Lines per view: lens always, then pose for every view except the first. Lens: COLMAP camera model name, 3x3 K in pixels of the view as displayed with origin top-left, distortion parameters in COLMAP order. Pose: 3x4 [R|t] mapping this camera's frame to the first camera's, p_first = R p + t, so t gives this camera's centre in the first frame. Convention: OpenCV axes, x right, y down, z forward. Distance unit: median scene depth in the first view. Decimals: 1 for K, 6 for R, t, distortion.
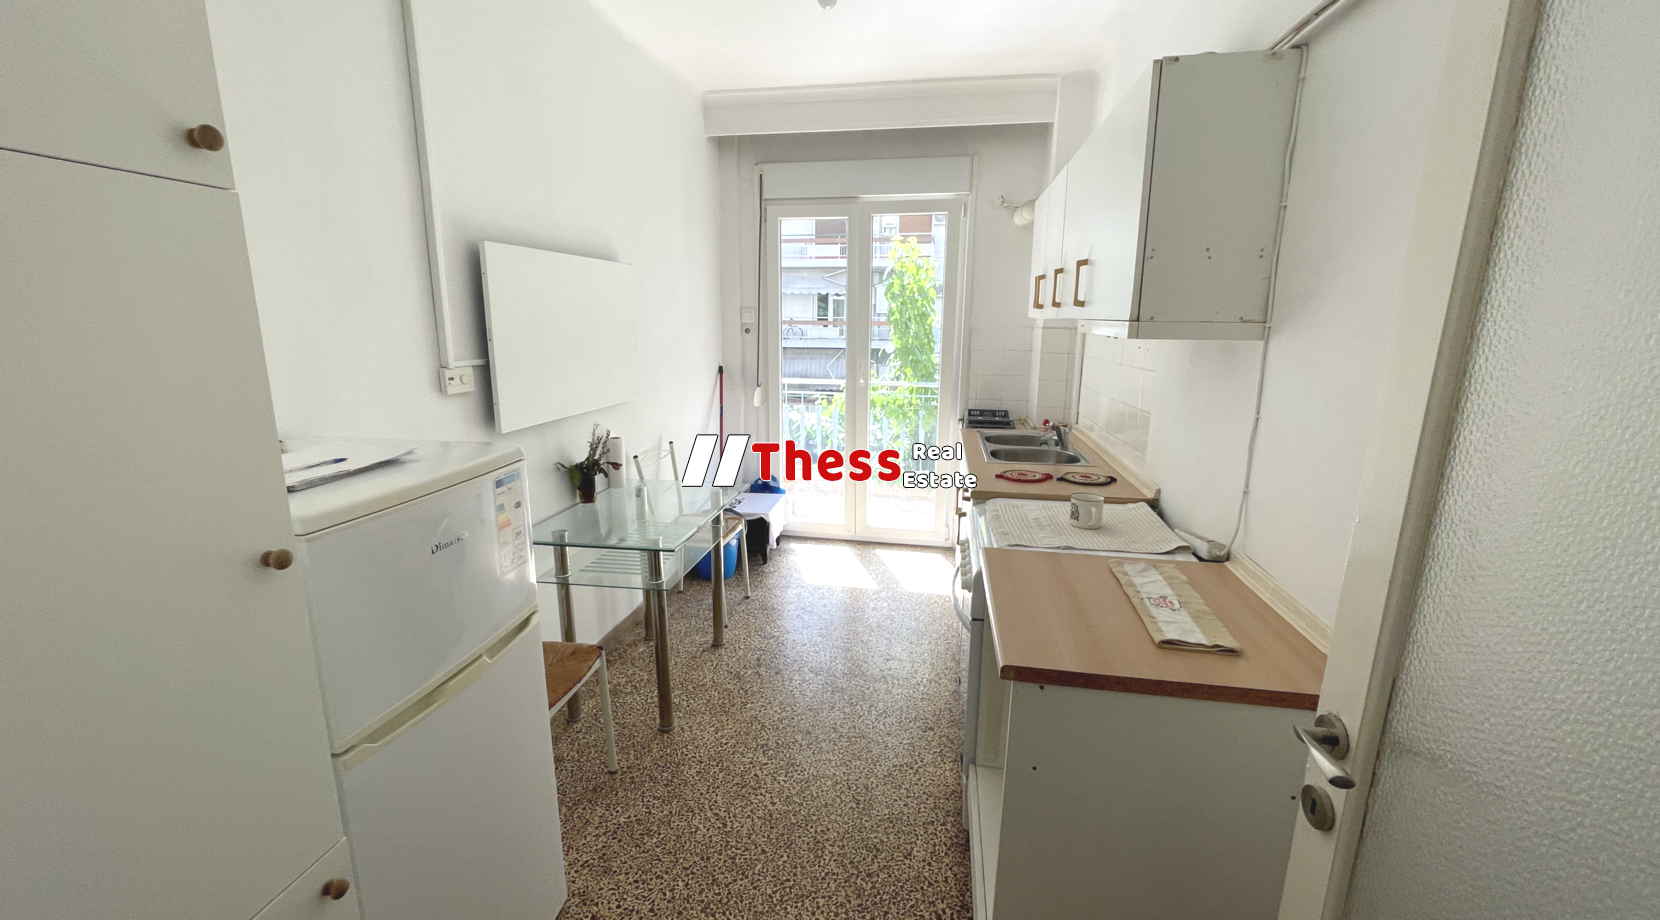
lens RADIAL K [[702.6, 0, 841.8], [0, 702.6, 457.6], [0, 0, 1]] dist [0.001646, 0.000579]
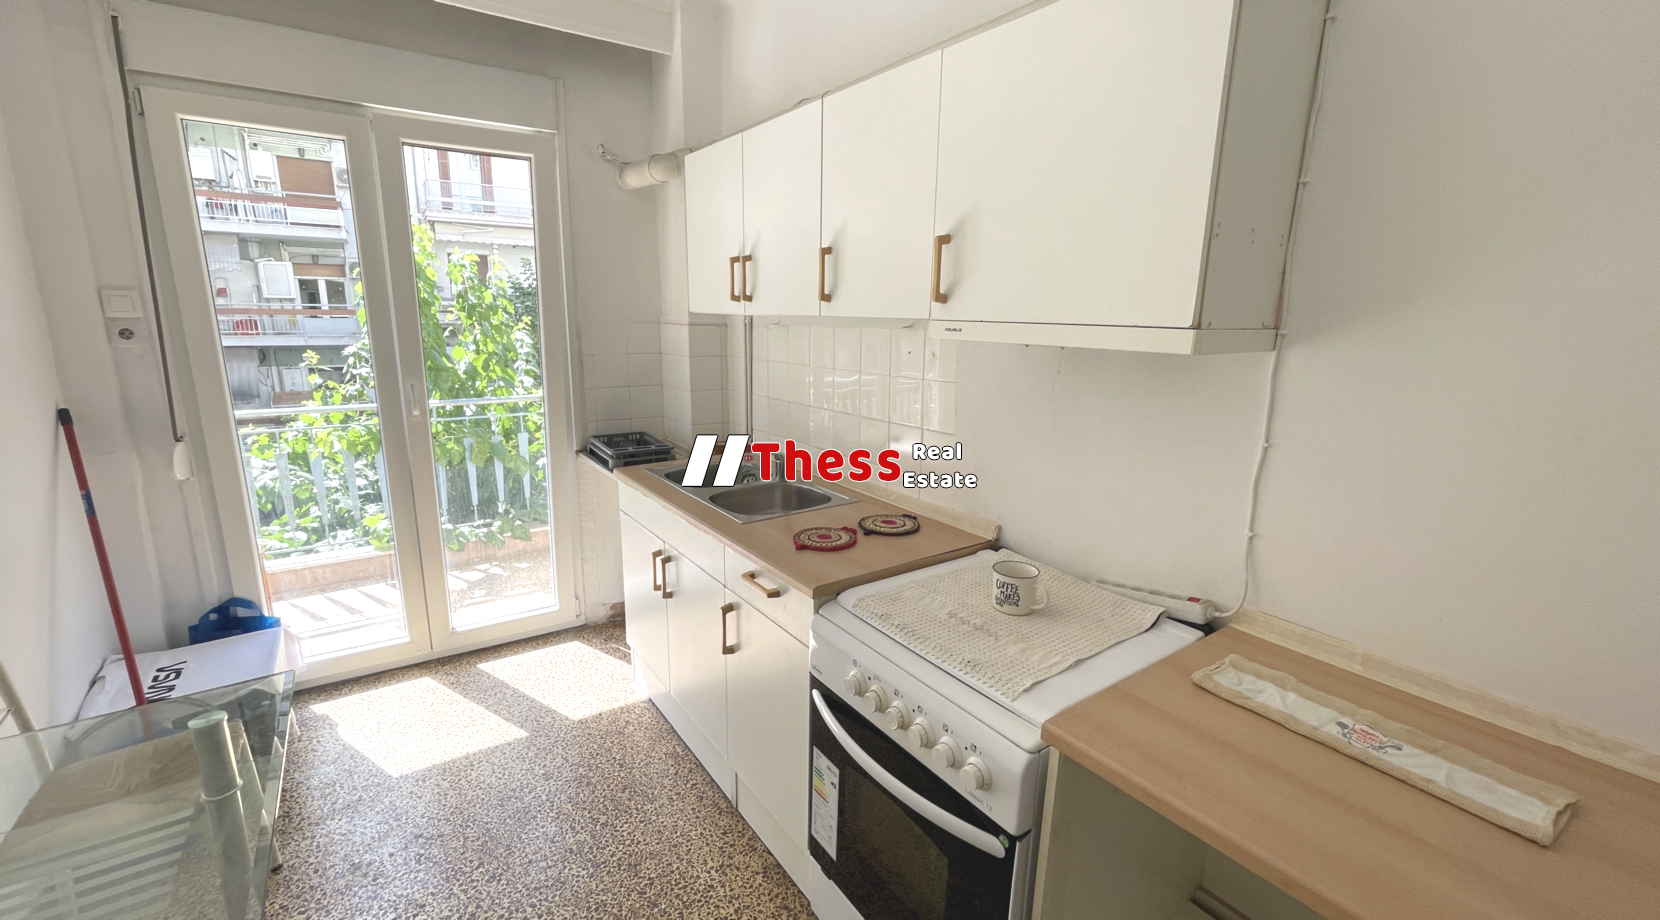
lens RADIAL K [[668.5, 0, 827.8], [0, 668.5, 452.6], [0, 0, 1]] dist [-0.003864, 0.003747]
pose [[0.710864, -0.142718, 0.688698, -0.136202], [0.128971, 0.989043, 0.071836, -0.076593], [-0.691404, 0.037756, 0.721481, 0.358030]]
